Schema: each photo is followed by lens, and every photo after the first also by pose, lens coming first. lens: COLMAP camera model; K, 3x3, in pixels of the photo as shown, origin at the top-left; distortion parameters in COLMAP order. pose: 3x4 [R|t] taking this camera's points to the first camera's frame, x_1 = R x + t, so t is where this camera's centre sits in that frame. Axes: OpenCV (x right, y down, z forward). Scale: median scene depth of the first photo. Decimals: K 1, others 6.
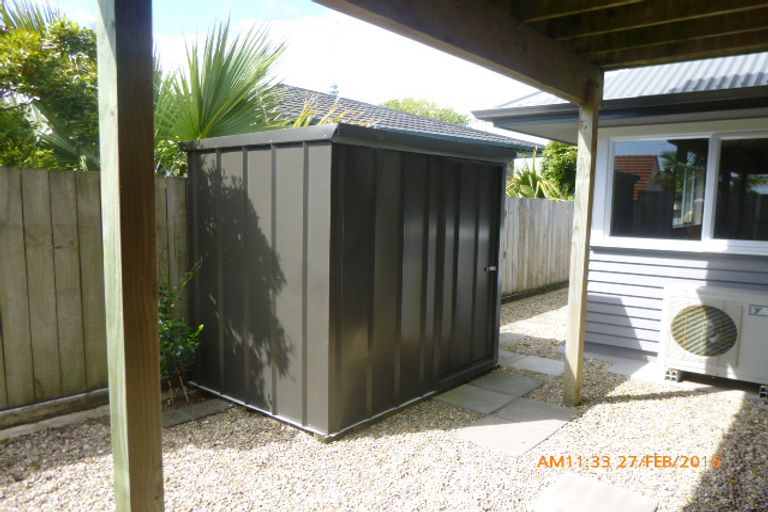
lens RADIAL K [[576.1, 0, 384.2], [0, 576.1, 253.6], [0, 0, 1]] dist [-0.031029, -0.001355]
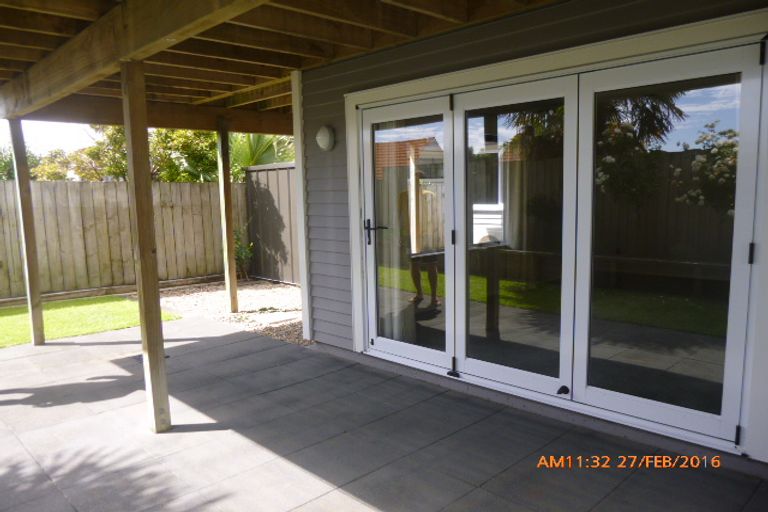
lens RADIAL K [[576.1, 0, 390.4], [0, 576.1, 275.9], [0, 0, 1]] dist [-0.031029, -0.001355]
pose [[0.991866, -0.018536, -0.125926, 0.537012], [0.025151, 0.998375, 0.051144, 0.139914], [0.124774, -0.053895, 0.990720, -1.275607]]
